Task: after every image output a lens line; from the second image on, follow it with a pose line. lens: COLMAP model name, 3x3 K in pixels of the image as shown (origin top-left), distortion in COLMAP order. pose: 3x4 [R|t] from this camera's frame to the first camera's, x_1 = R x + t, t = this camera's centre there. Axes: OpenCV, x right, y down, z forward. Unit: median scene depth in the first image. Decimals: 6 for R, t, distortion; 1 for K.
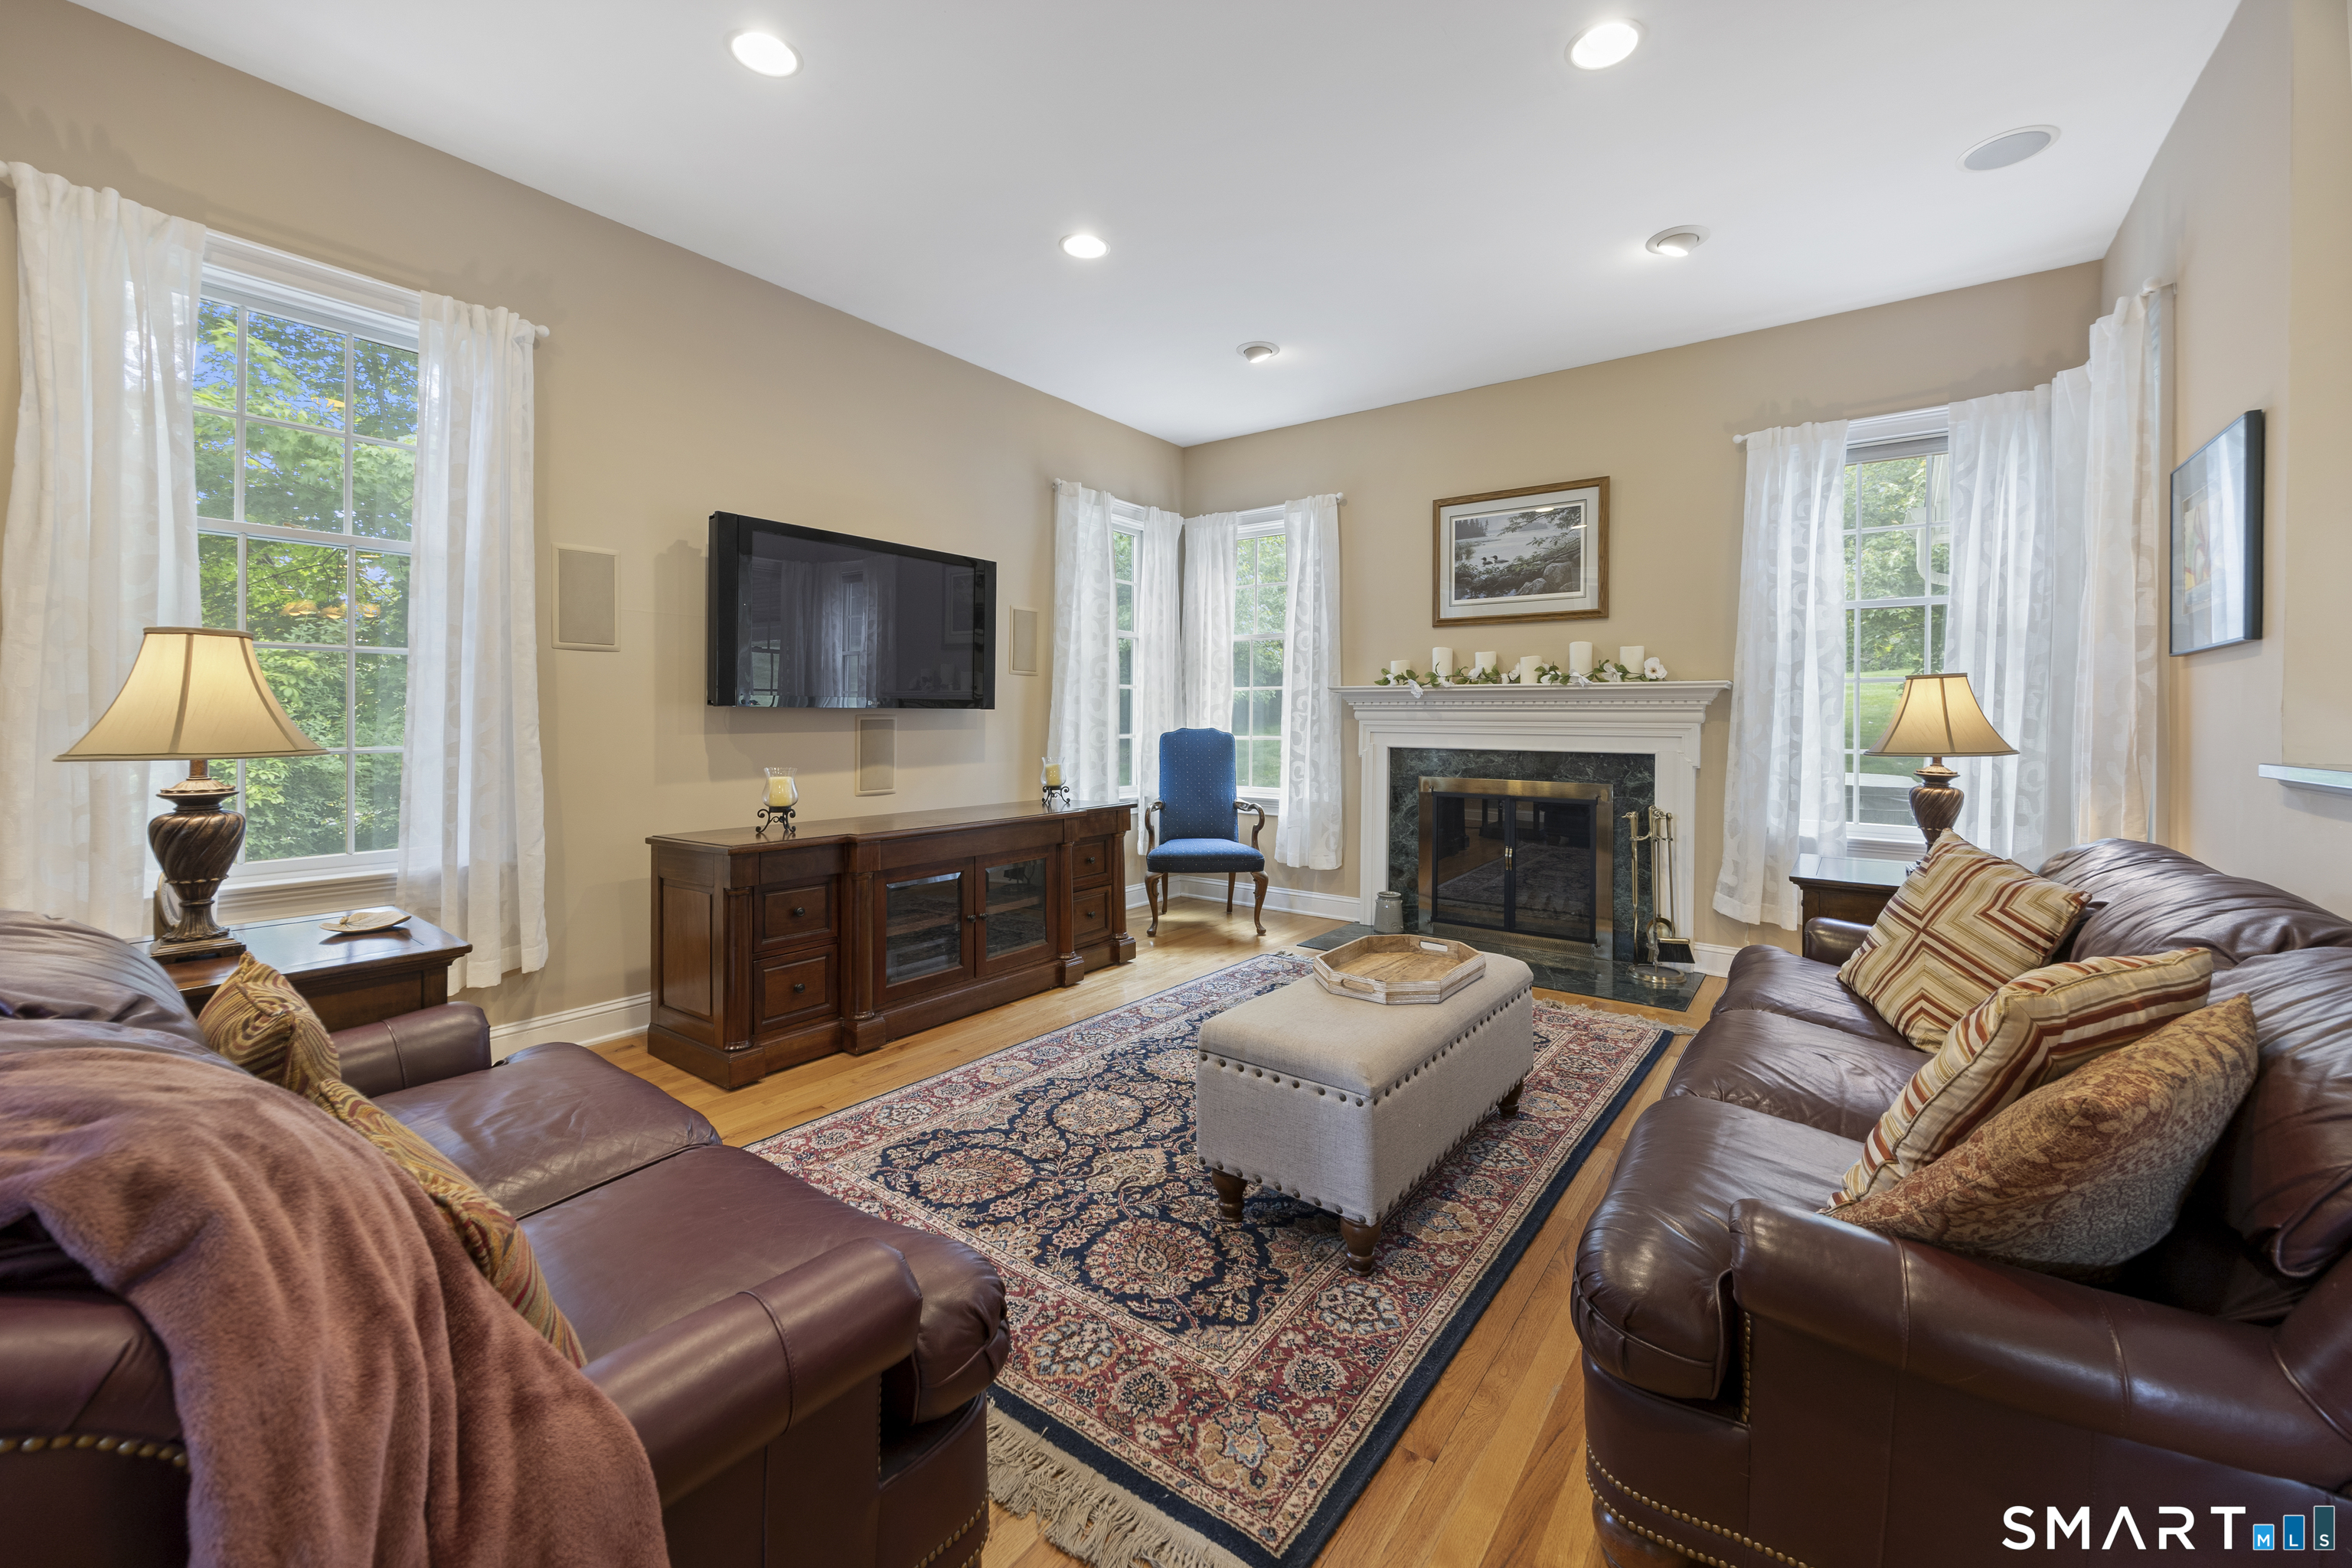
lens RADIAL K [[932.2, 0, 1174.9], [0, 932.2, 717.7], [0, 0, 1]] dist [-0.000633, 0.000119]
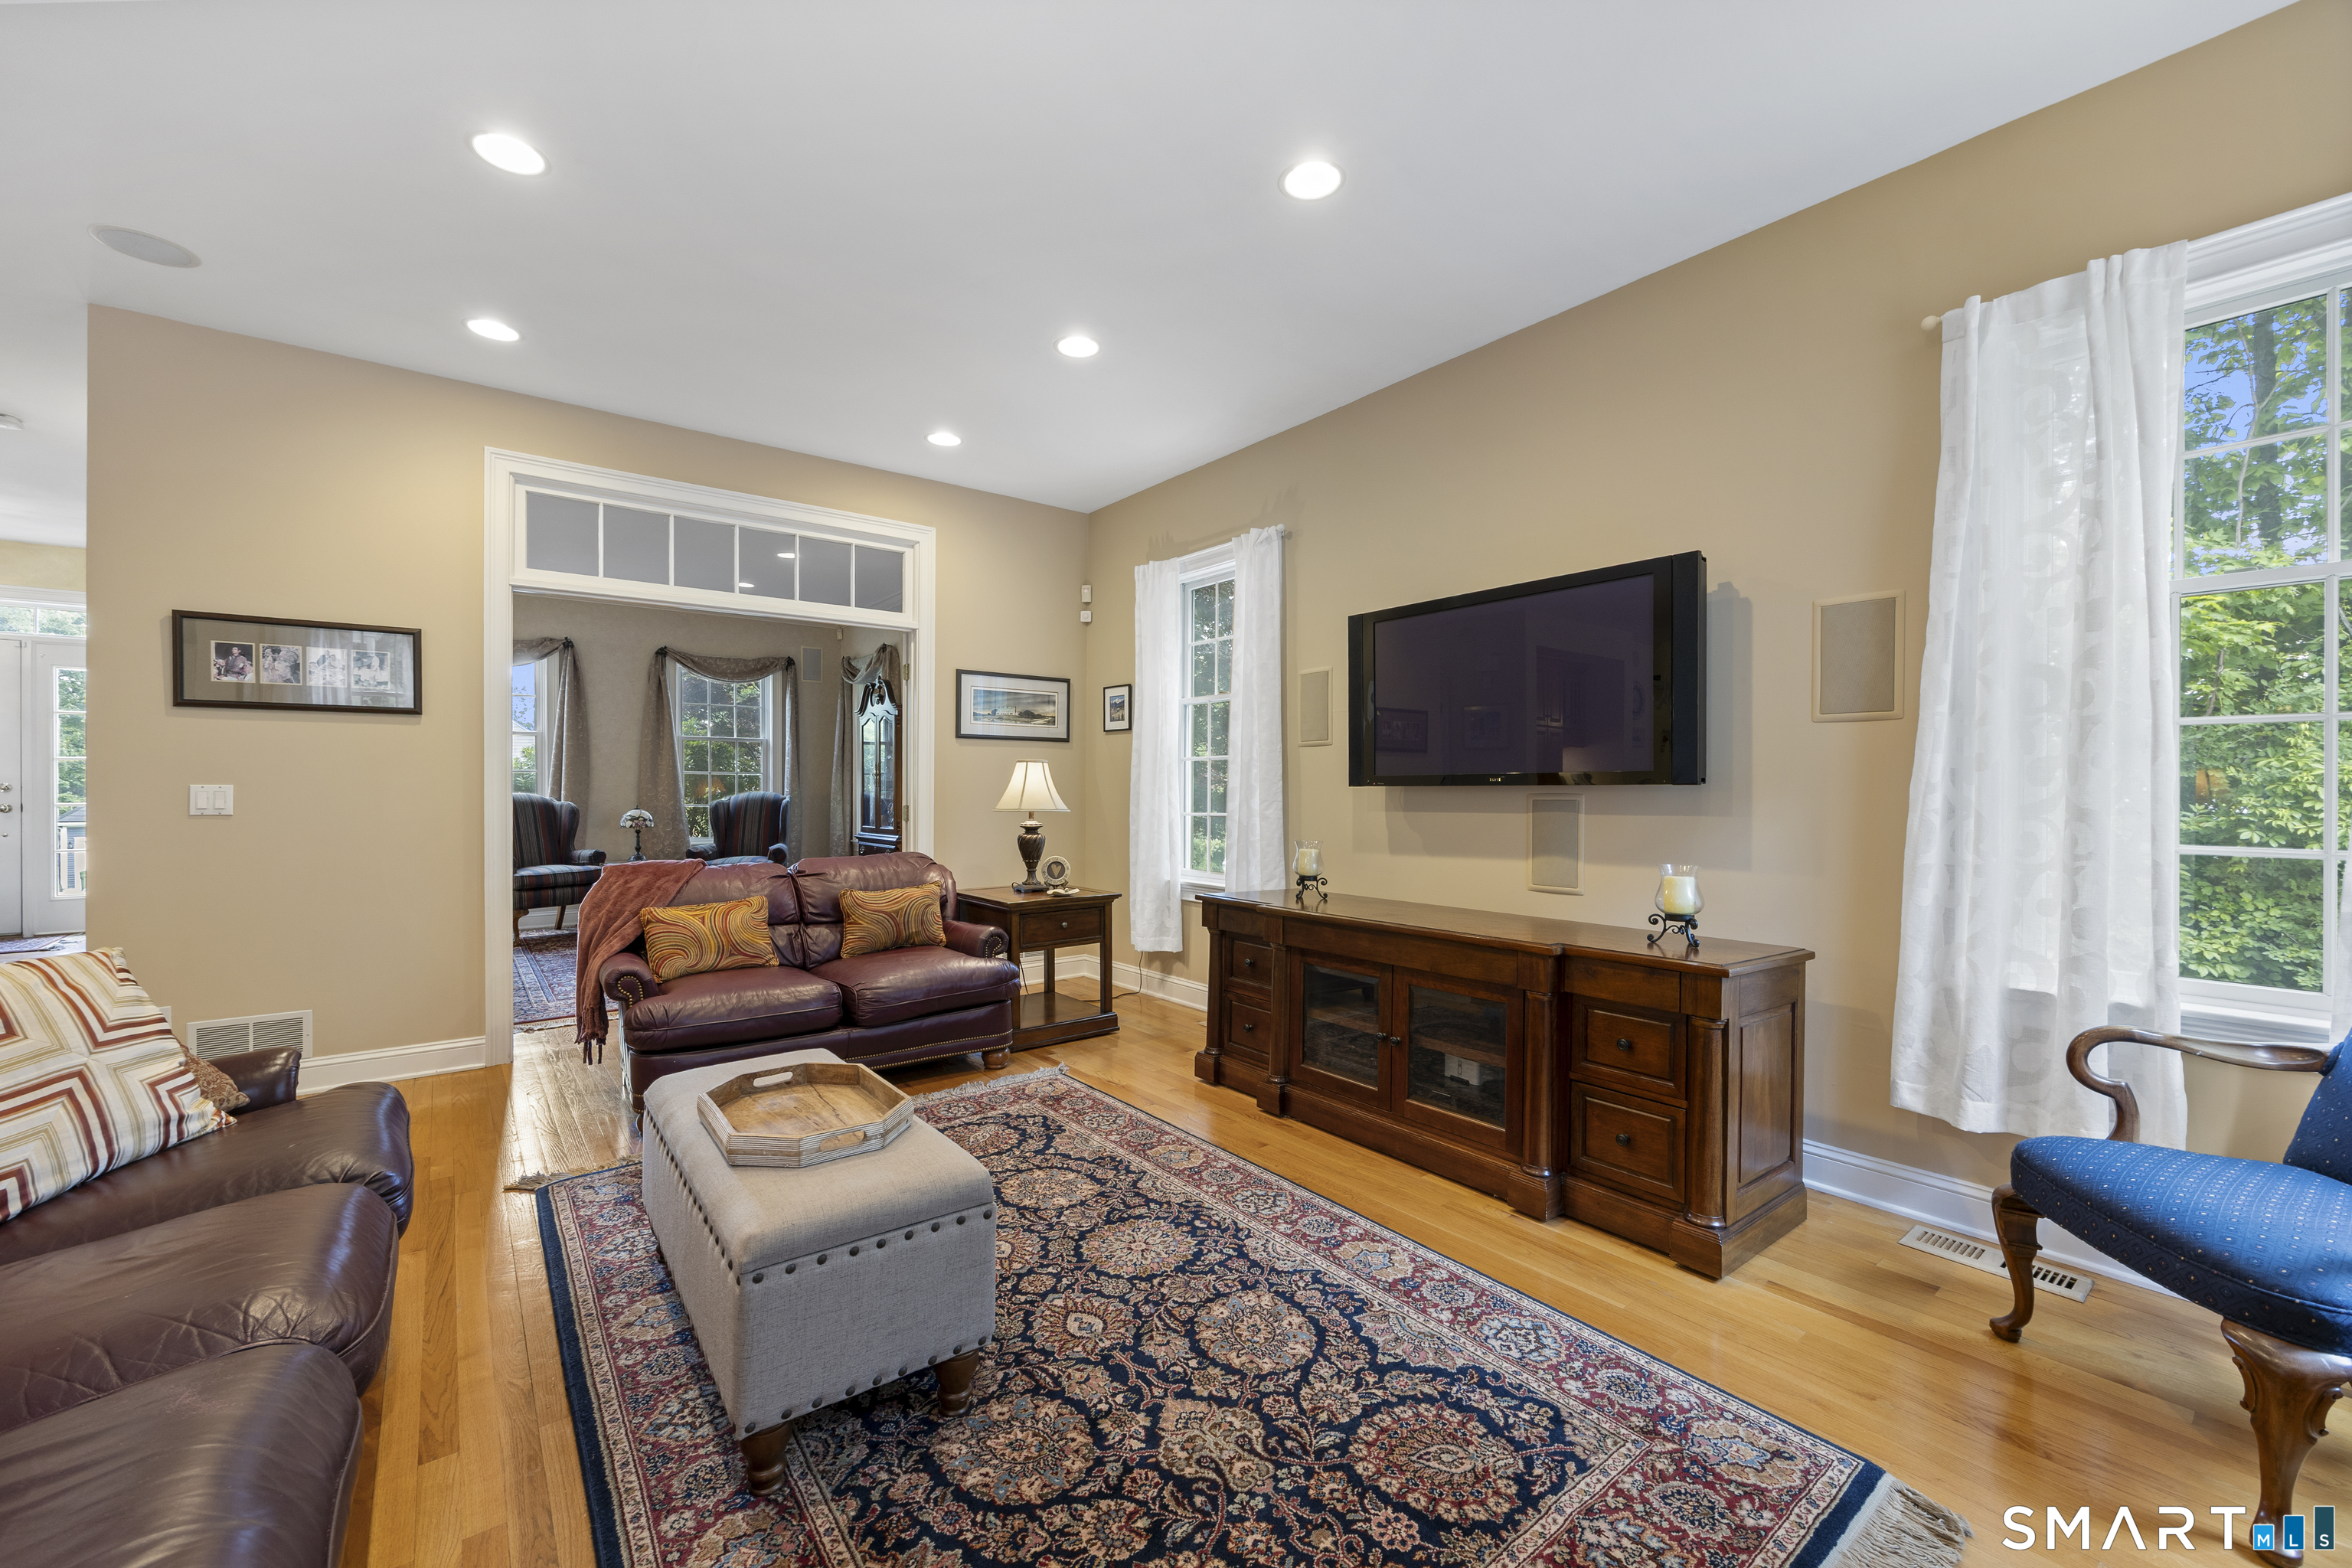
lens RADIAL K [[932.8, 0, 1176.0], [0, 932.8, 784.0], [0, 0, 1]] dist [0.000557, 0.000087]
pose [[-0.267464, -0.019838, -0.963364, 0.705046], [-0.007874, 0.999800, -0.018402, 0.007647], [0.963536, 0.002664, -0.267566, 1.159254]]
